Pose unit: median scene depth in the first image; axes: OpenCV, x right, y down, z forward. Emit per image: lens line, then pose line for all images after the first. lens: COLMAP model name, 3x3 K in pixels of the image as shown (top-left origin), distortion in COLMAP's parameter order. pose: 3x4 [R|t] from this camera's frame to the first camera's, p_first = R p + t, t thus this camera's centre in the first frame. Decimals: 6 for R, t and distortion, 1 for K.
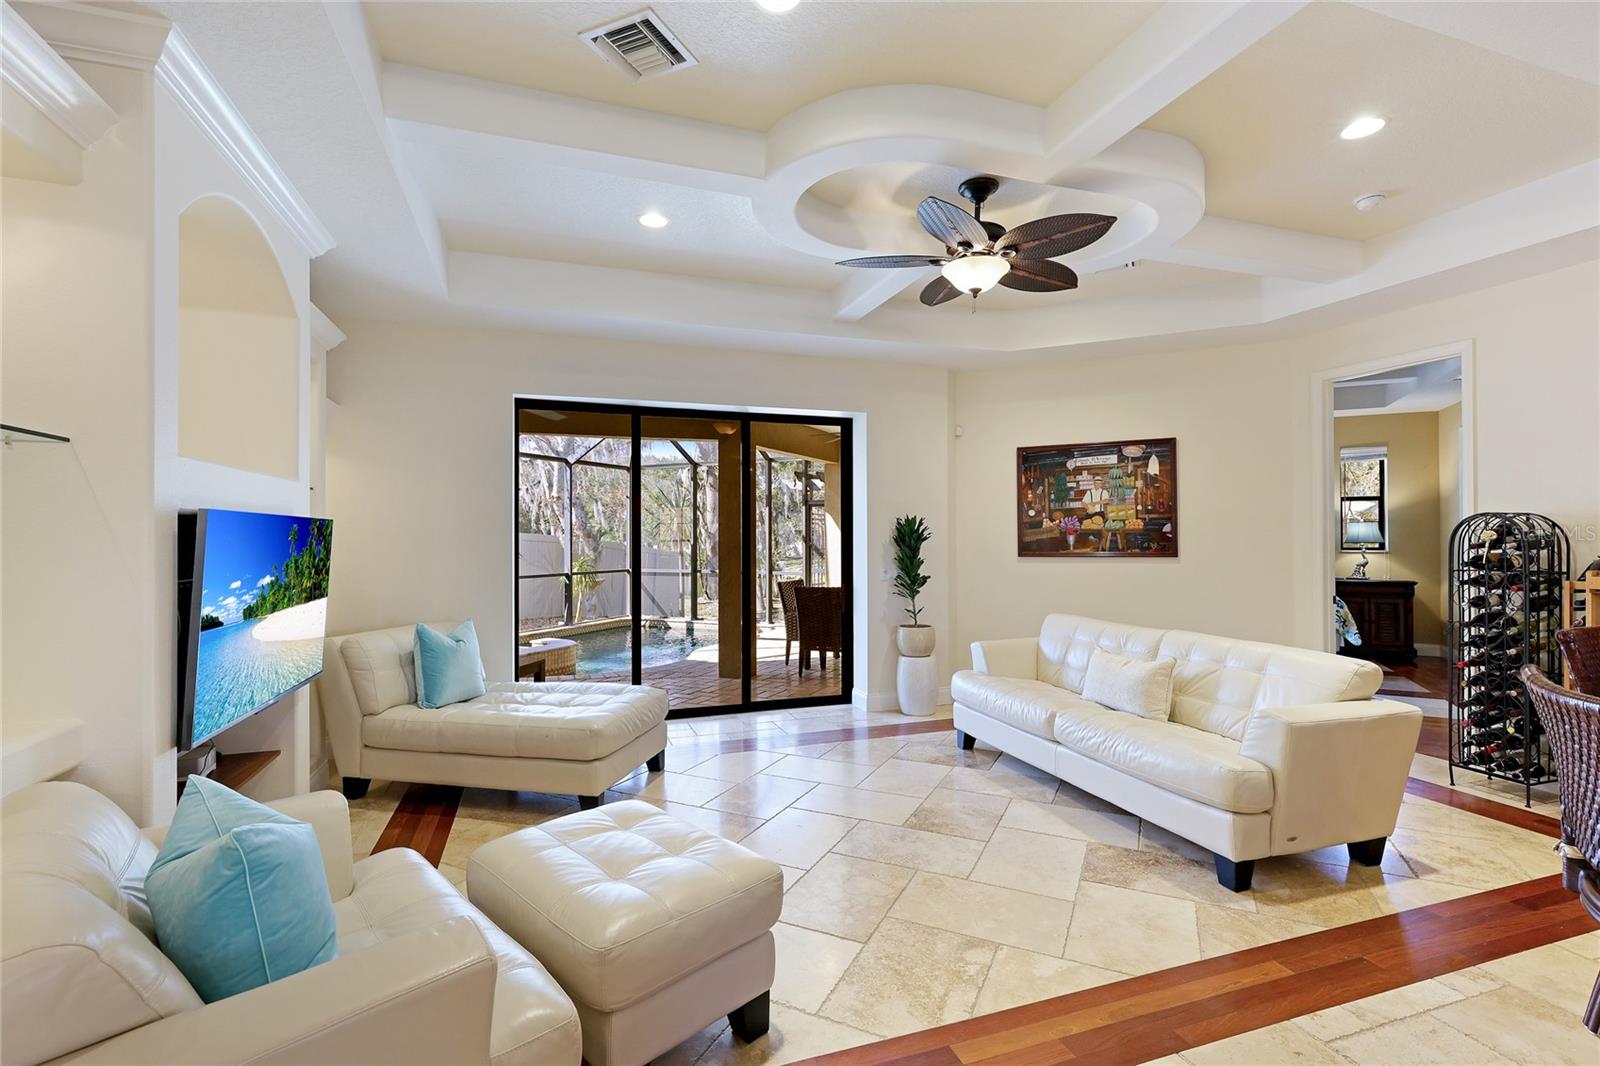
lens RADIAL K [[729.2, 0, 797.5], [0, 729.2, 527.7], [0, 0, 1]] dist [0.000429, 0.000268]
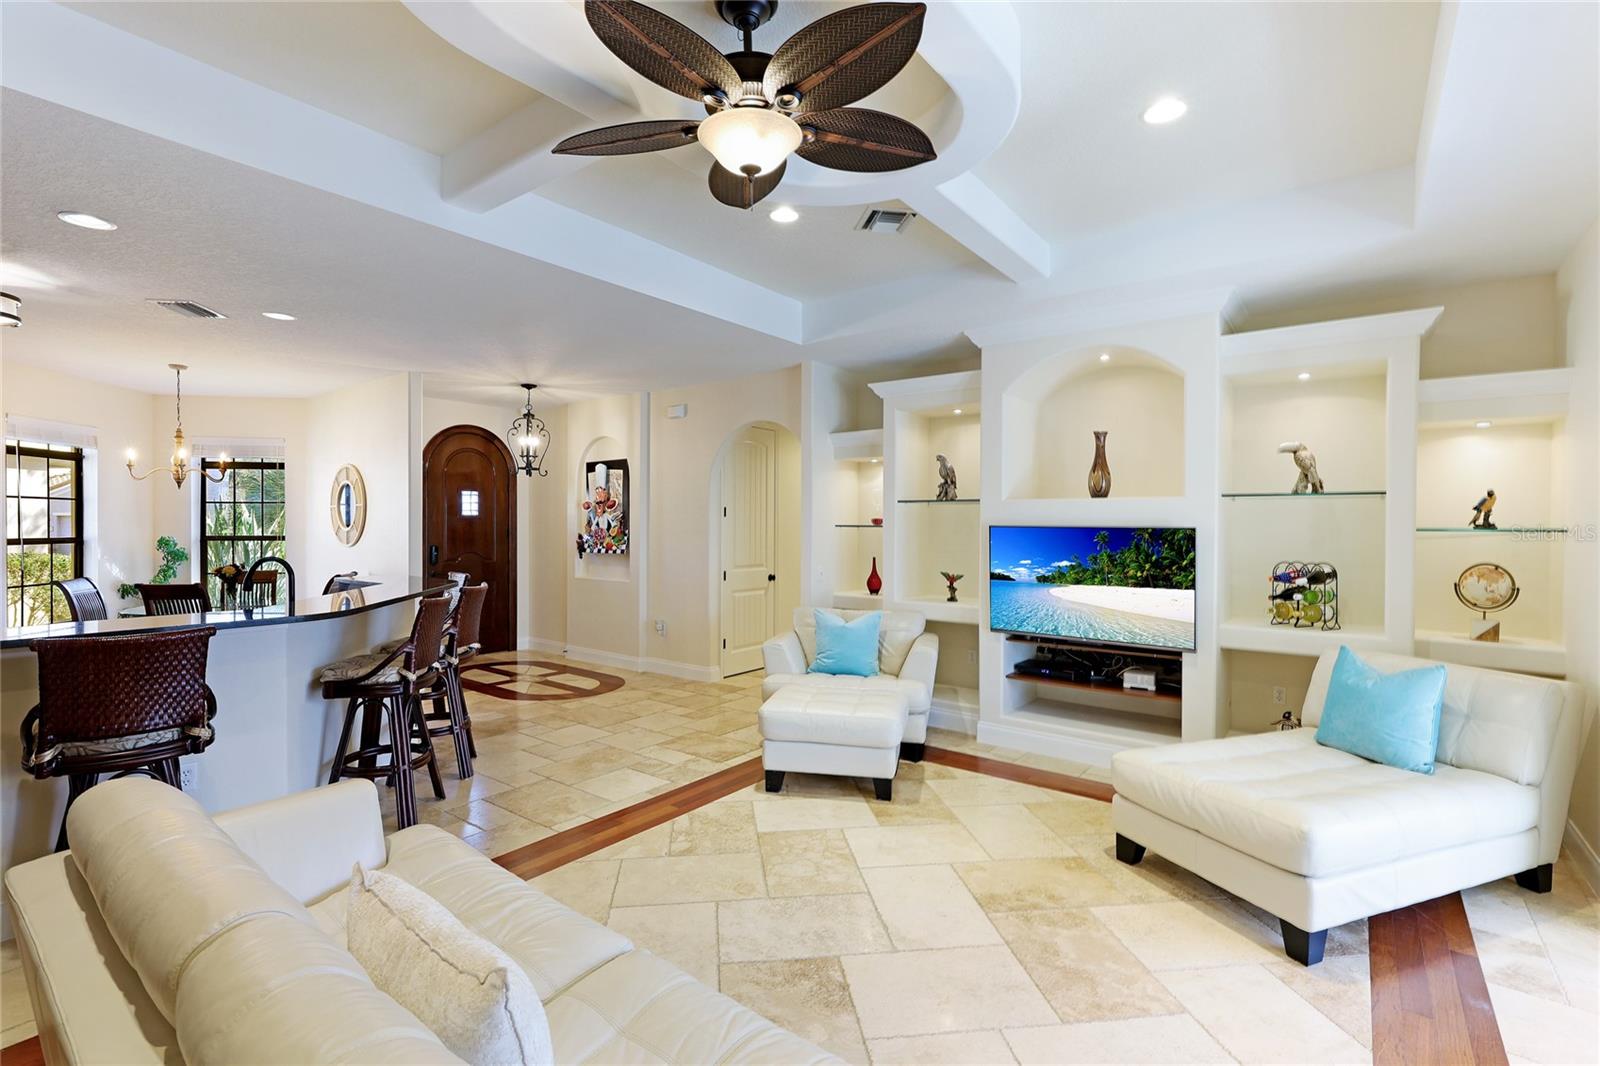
lens RADIAL K [[729.2, 0, 797.5], [0, 729.2, 527.7], [0, 0, 1]] dist [0.000429, 0.000268]
pose [[-0.834144, 0.002718, -0.551540, 0.340181], [0.006528, 0.999966, -0.004944, -0.004461], [0.551508, -0.007724, -0.834134, 0.941094]]
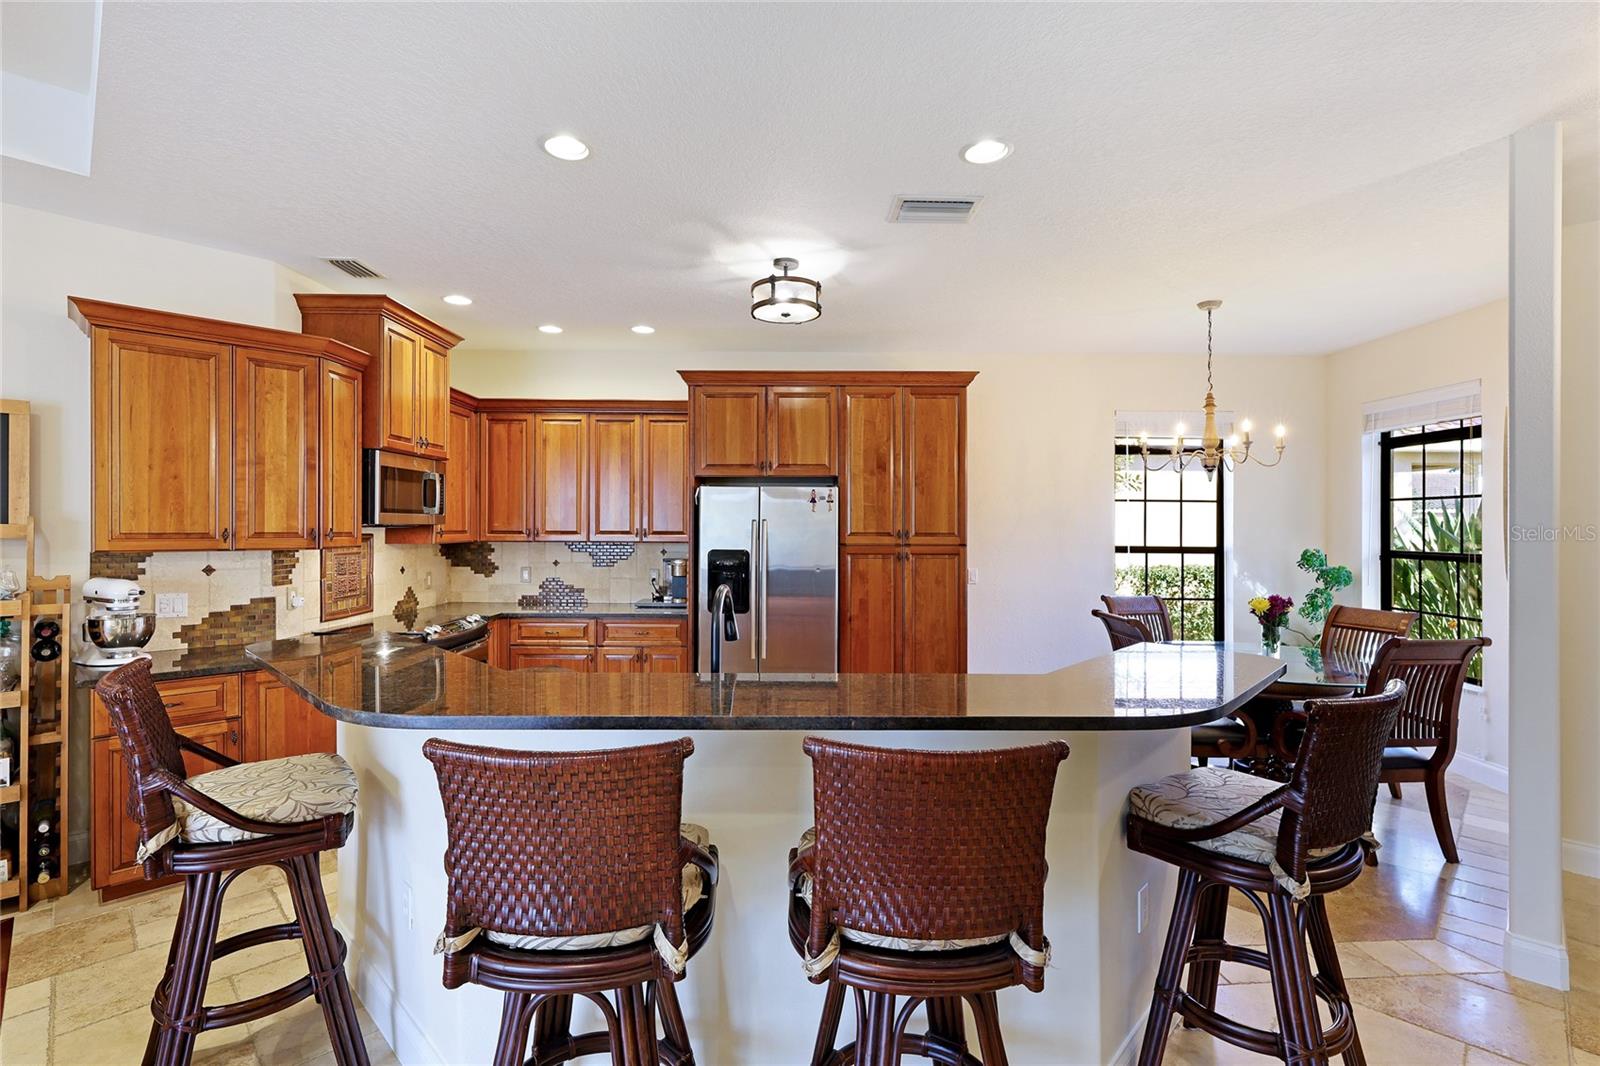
lens RADIAL K [[729.2, 0, 797.5], [0, 729.2, 527.7], [0, 0, 1]] dist [0.000429, 0.000268]
pose [[-0.440572, -0.002712, 0.897713, 0.030212], [-0.016677, 0.999848, -0.005164, -0.013338], [-0.897562, -0.017247, -0.440550, 0.266839]]
